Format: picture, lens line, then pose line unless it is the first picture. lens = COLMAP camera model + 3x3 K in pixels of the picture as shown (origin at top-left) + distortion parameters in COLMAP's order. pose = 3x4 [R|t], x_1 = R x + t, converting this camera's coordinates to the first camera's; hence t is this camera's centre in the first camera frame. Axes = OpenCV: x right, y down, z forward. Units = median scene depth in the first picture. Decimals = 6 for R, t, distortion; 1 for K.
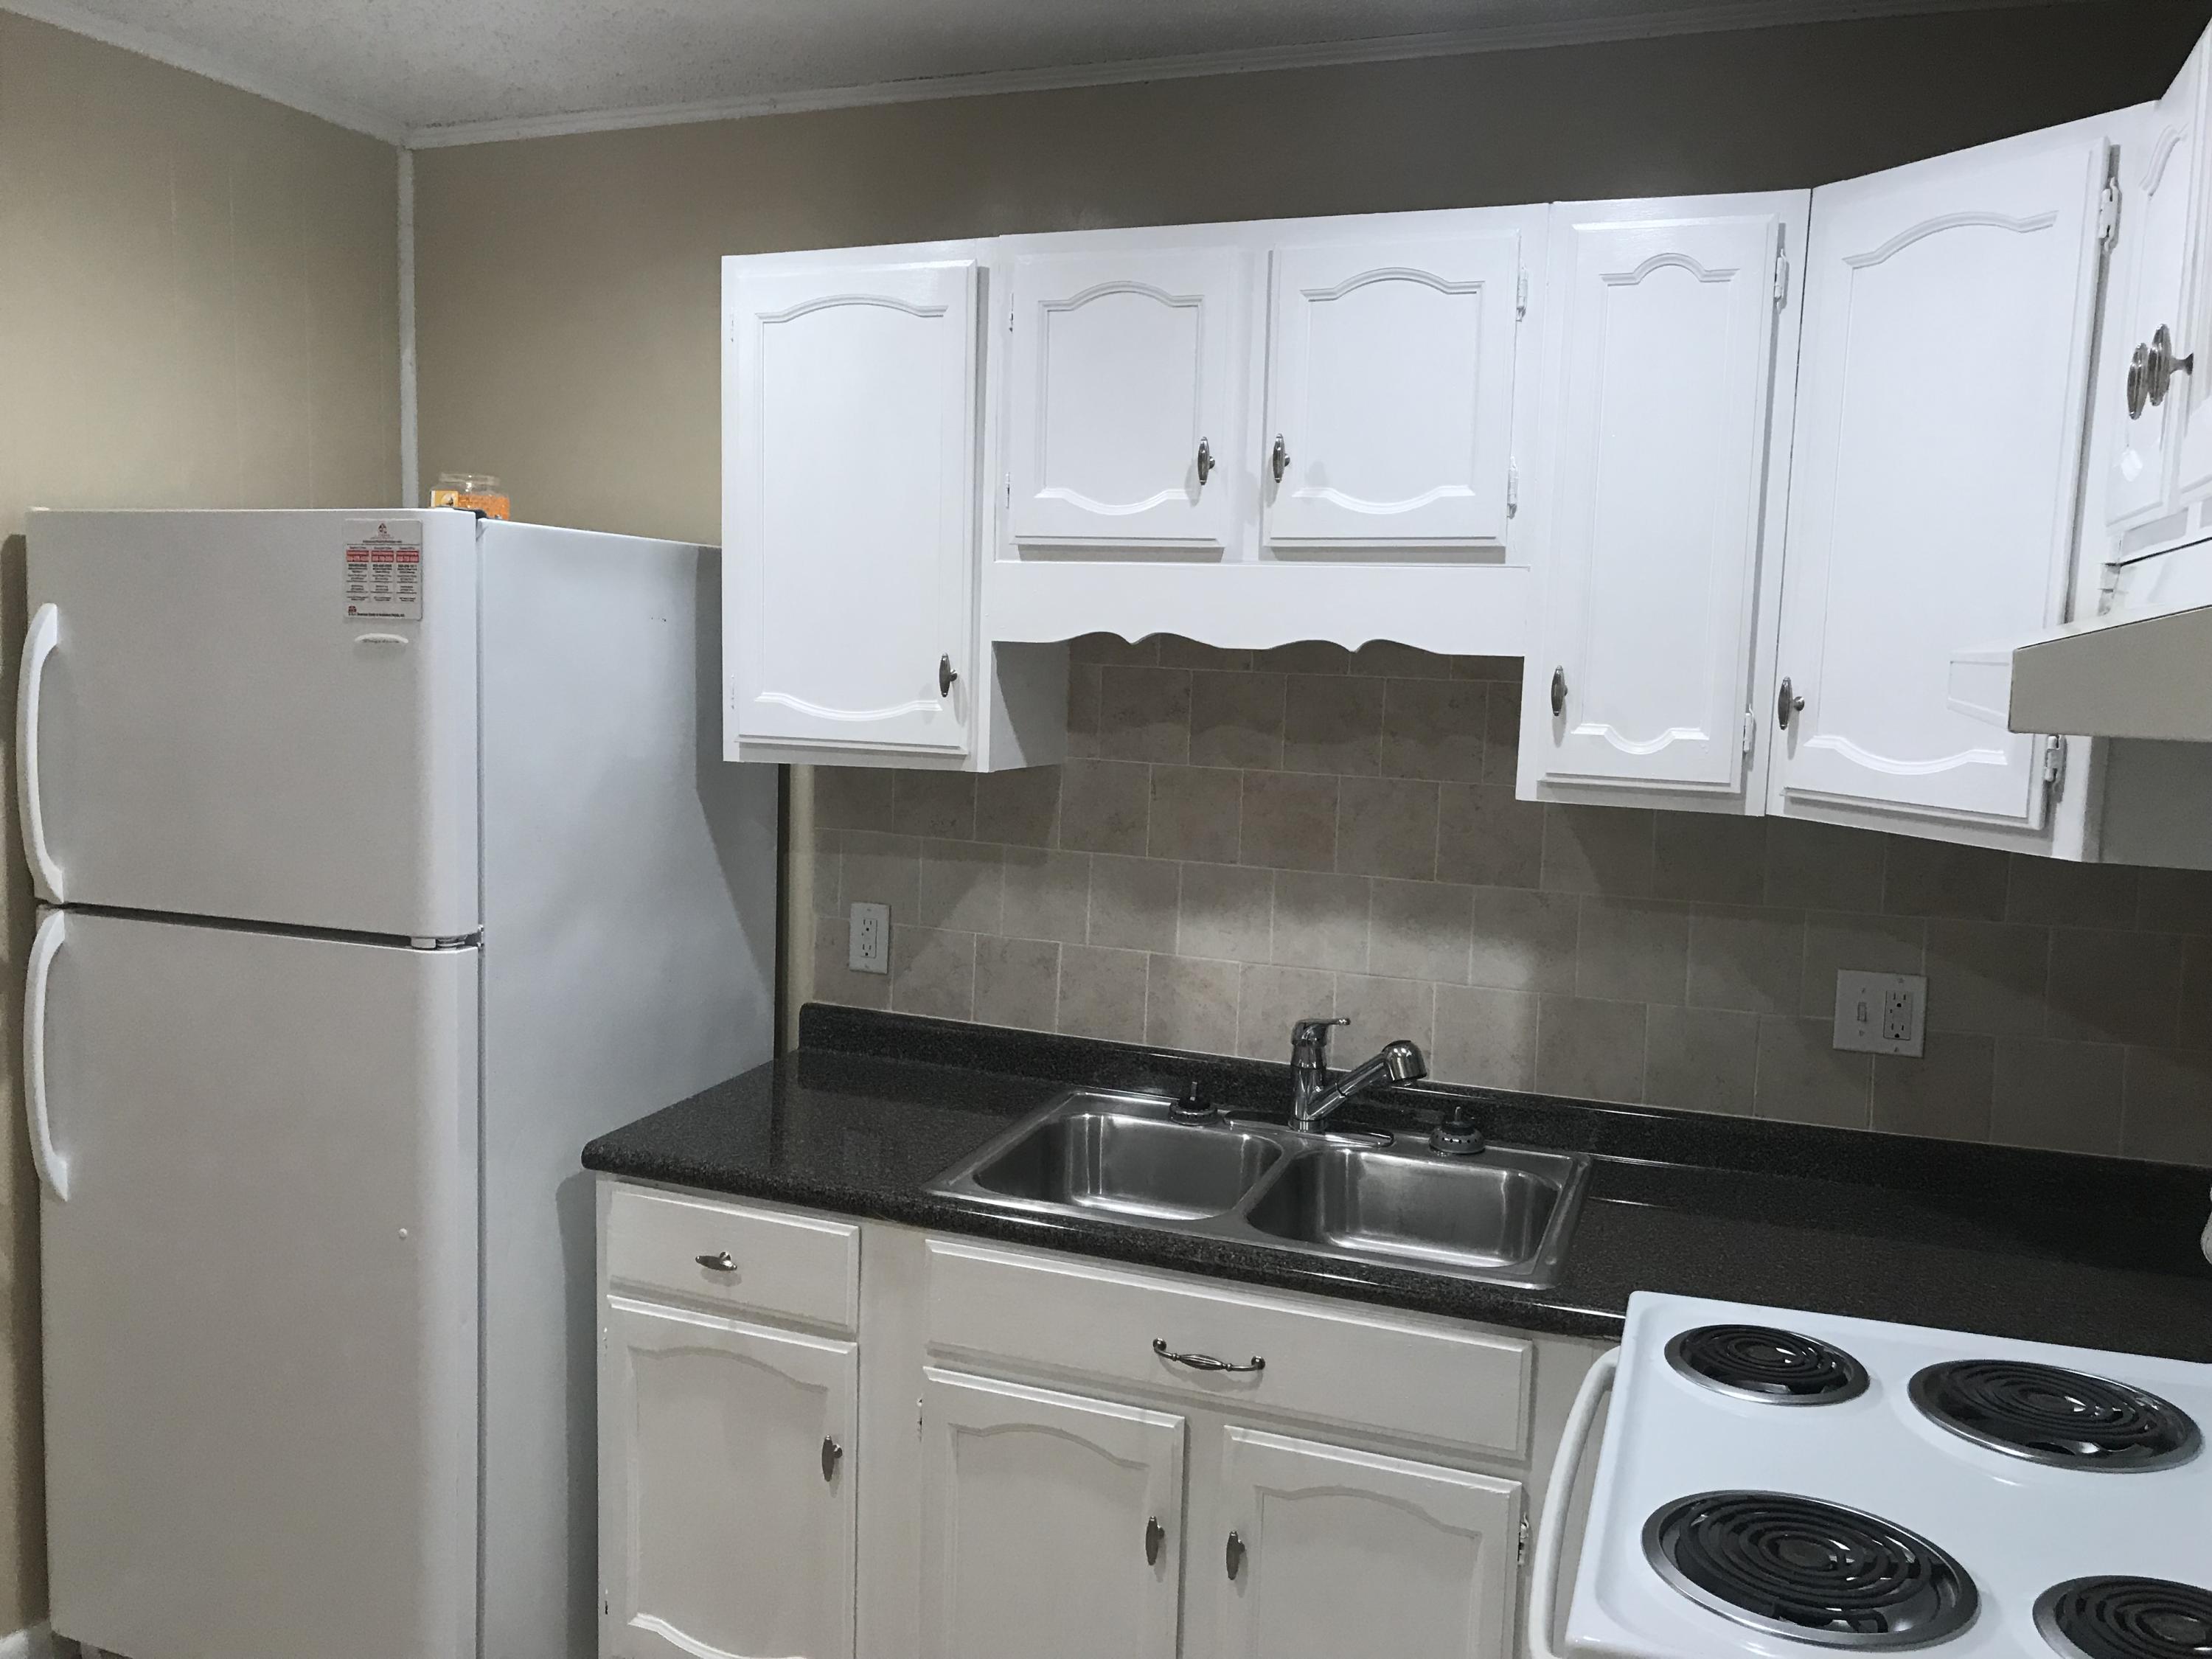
lens RADIAL K [[1796.3, 0, 1117.3], [0, 1796.3, 796.8], [0, 0, 1]] dist [0.040441, -0.048679]
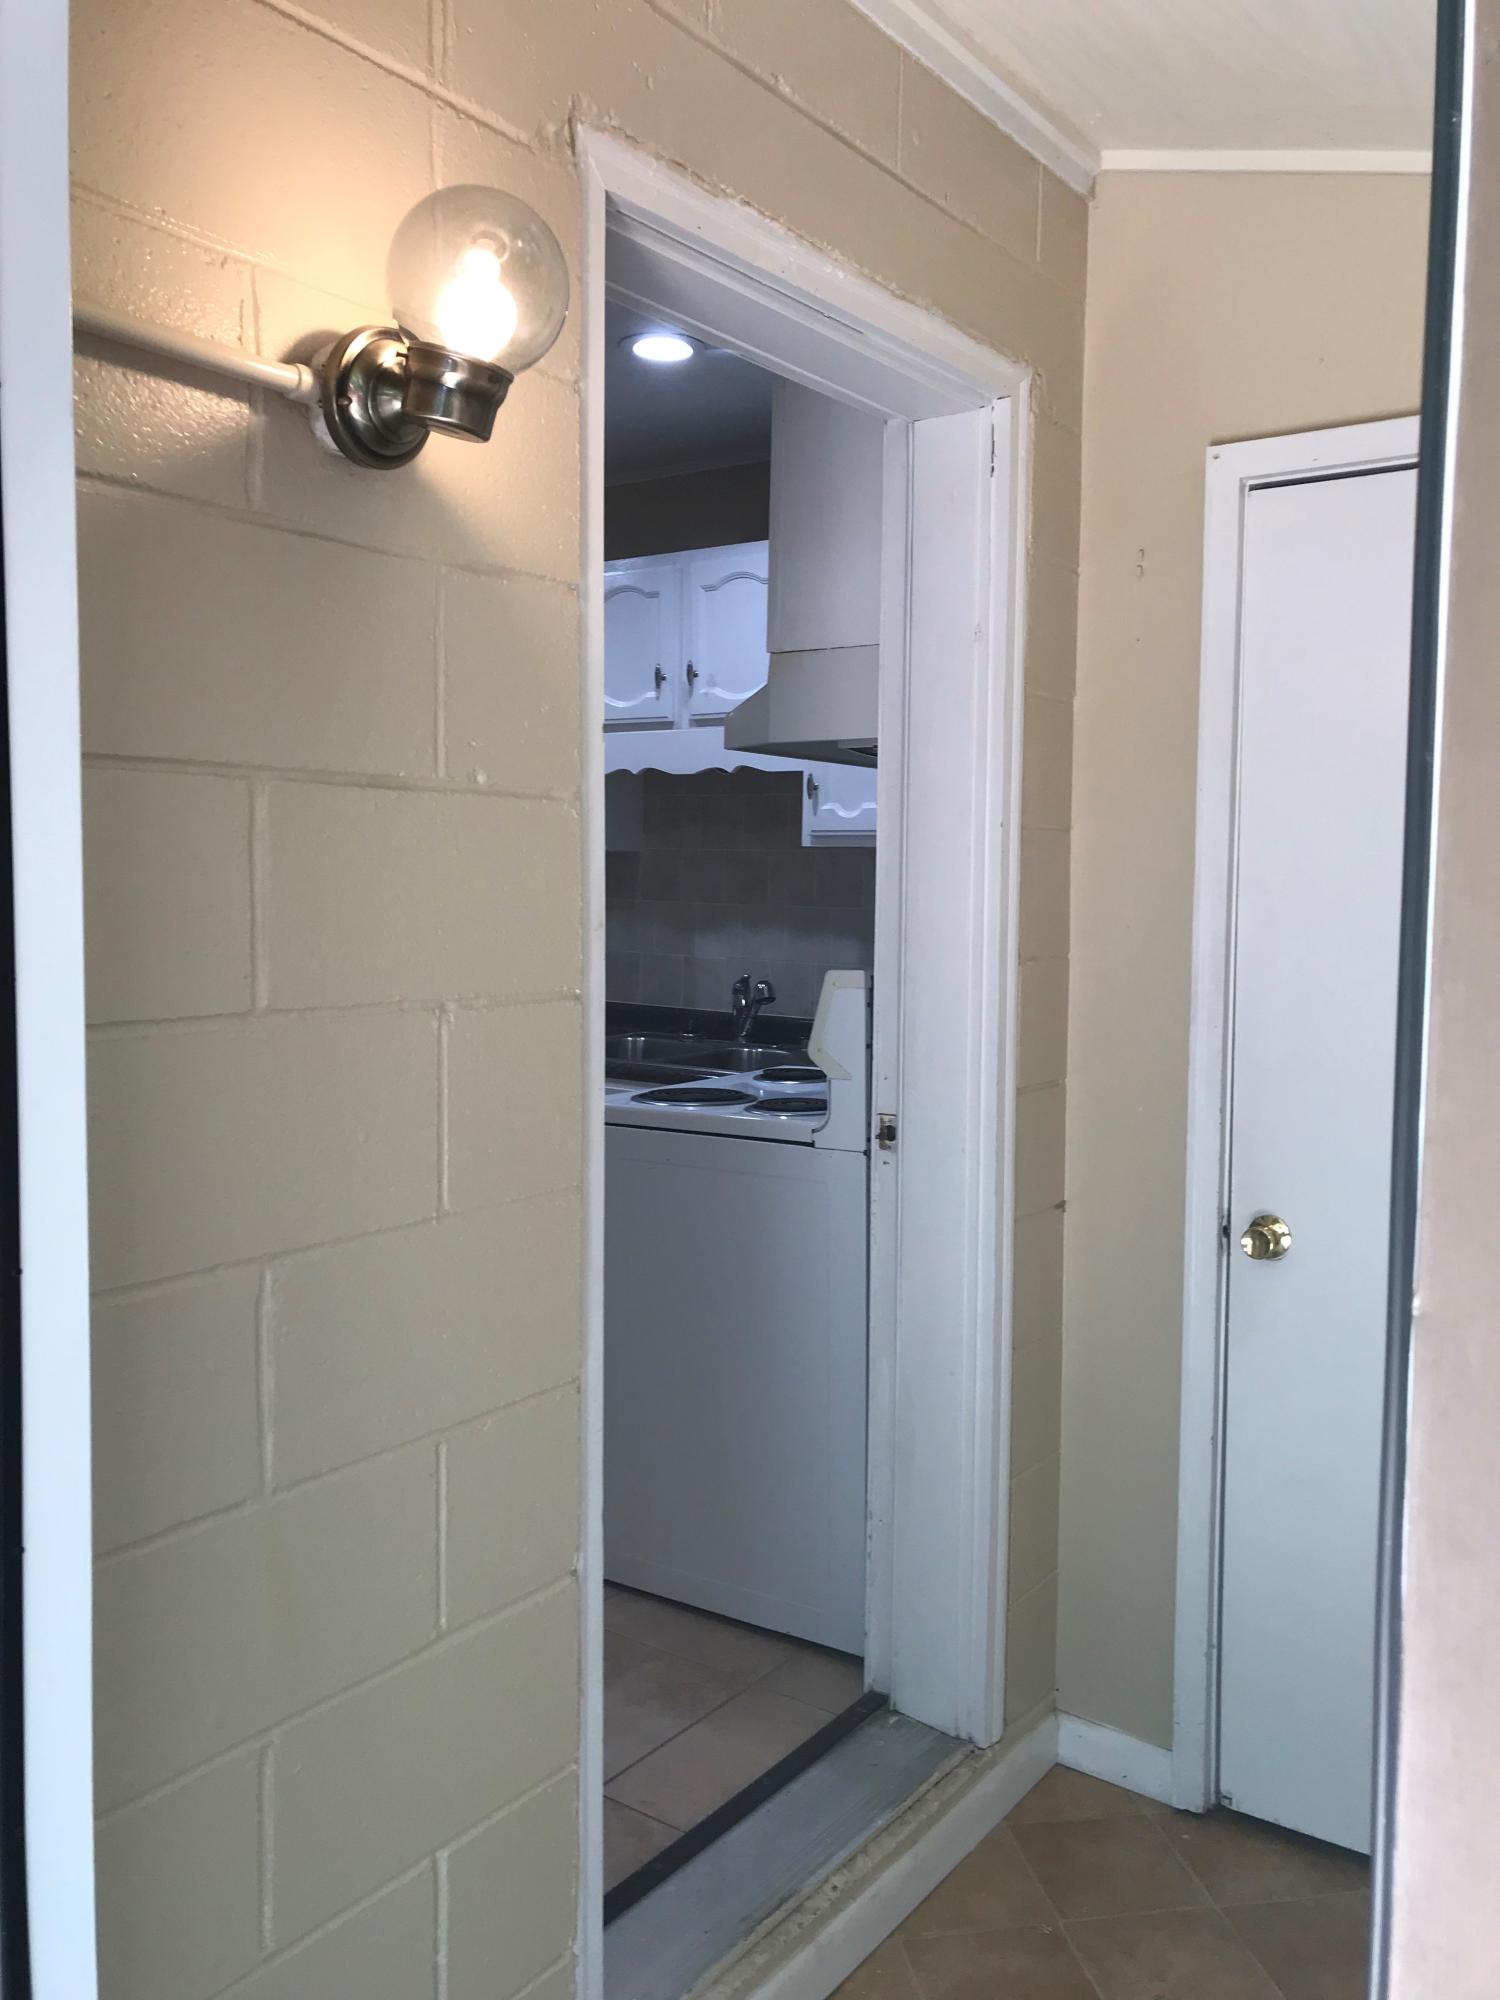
lens RADIAL K [[1624.2, 0, 756.9], [0, 1624.2, 995.7], [0, 0, 1]] dist [0.040441, -0.048679]
pose [[0.965441, 0.005661, -0.260560, 0.615287], [-0.012082, 0.999661, -0.023048, 0.196800], [0.260341, 0.025399, 0.965182, -0.653251]]
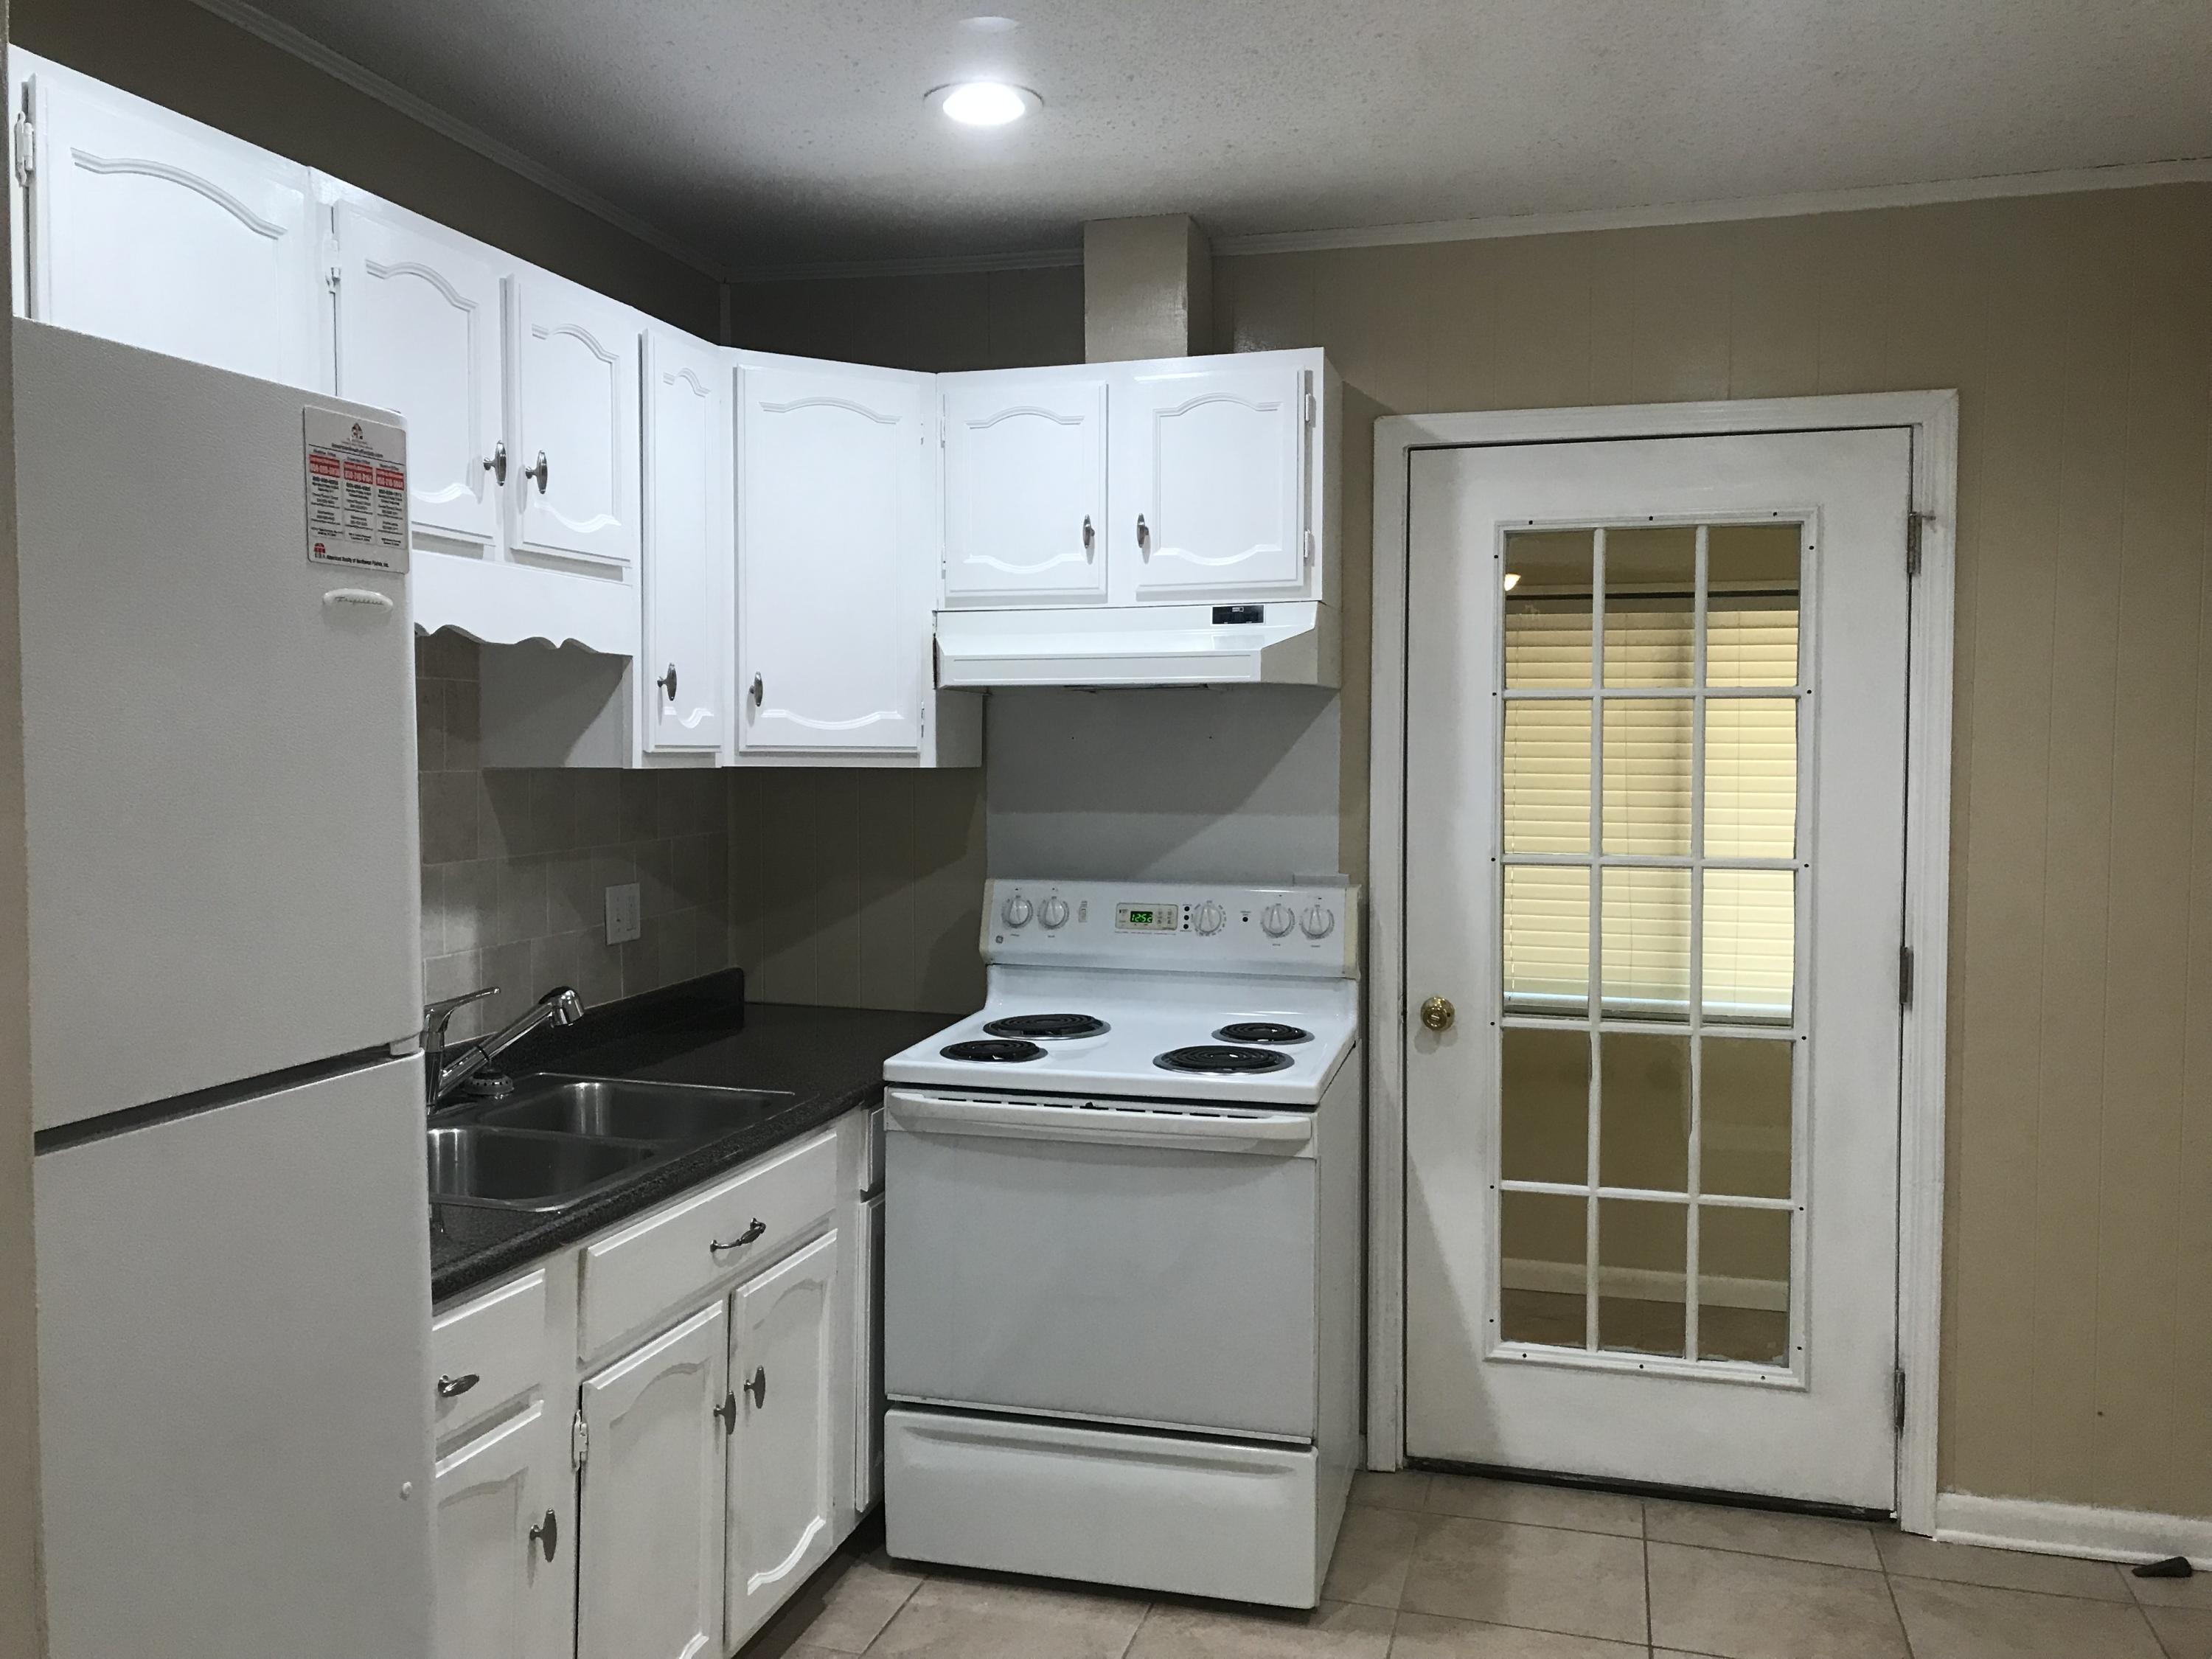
lens RADIAL K [[1796.3, 0, 1105.2], [0, 1796.3, 805.9], [0, 0, 1]] dist [0.040441, -0.048679]
pose [[-0.085323, -0.065281, 0.994212, -1.055917], [0.088507, 0.993410, 0.072824, -0.034818], [-0.992414, 0.094208, -0.078983, 0.764555]]
